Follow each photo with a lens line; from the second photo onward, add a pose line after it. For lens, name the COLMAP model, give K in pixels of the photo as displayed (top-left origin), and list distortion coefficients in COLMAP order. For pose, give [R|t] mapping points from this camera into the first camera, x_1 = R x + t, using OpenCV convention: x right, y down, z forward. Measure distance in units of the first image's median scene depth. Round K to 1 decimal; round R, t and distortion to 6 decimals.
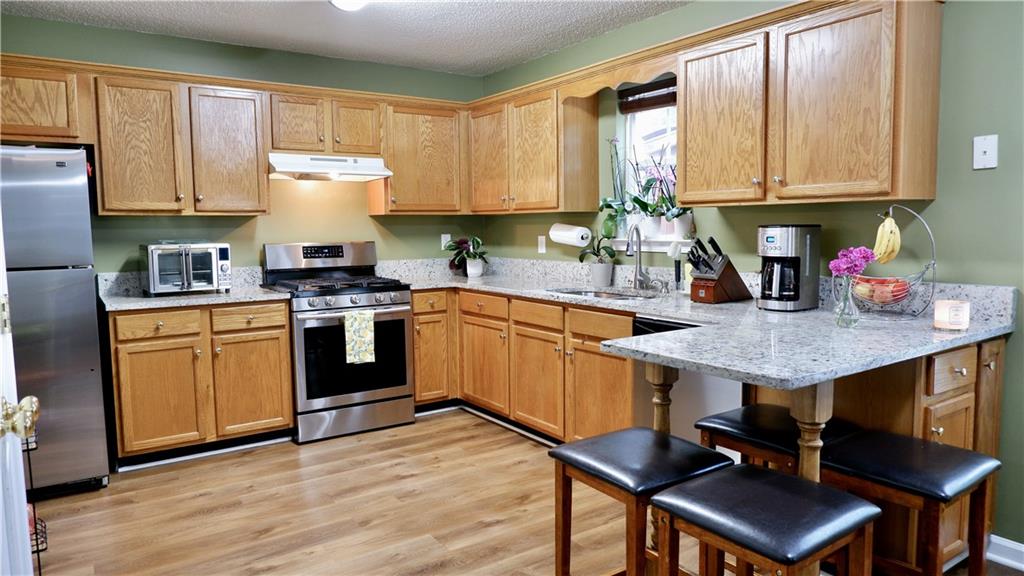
lens RADIAL K [[667.9, 0, 511.0], [0, 667.9, 286.9], [0, 0, 1]] dist [-0.010082, 0.005221]
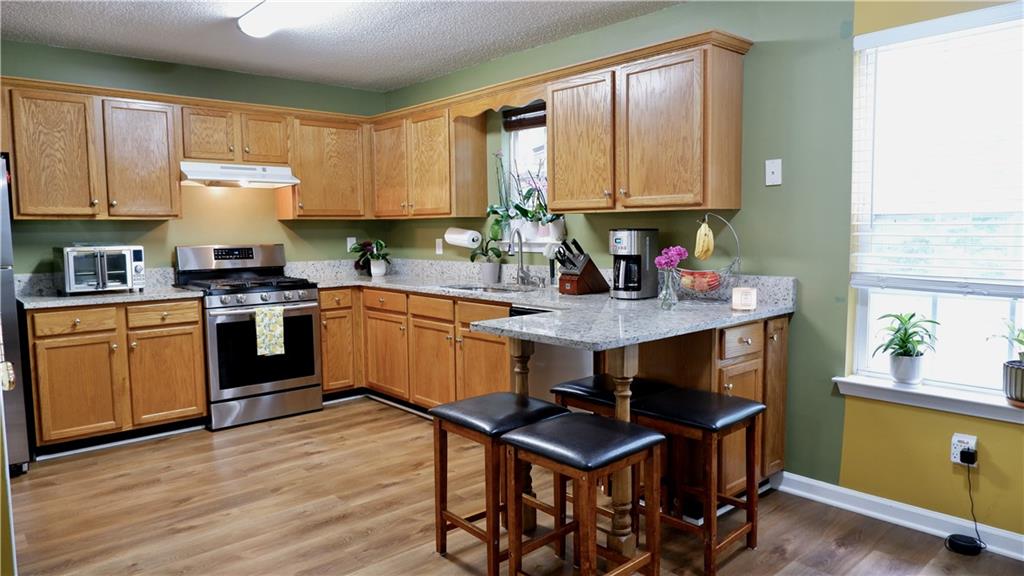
lens RADIAL K [[667.9, 0, 509.8], [0, 667.9, 286.6], [0, 0, 1]] dist [-0.010082, 0.005221]
pose [[0.992247, -0.009925, 0.123883, 0.030242], [0.010647, 0.999930, -0.005173, 0.012549], [-0.123823, 0.006452, 0.992283, -0.139444]]
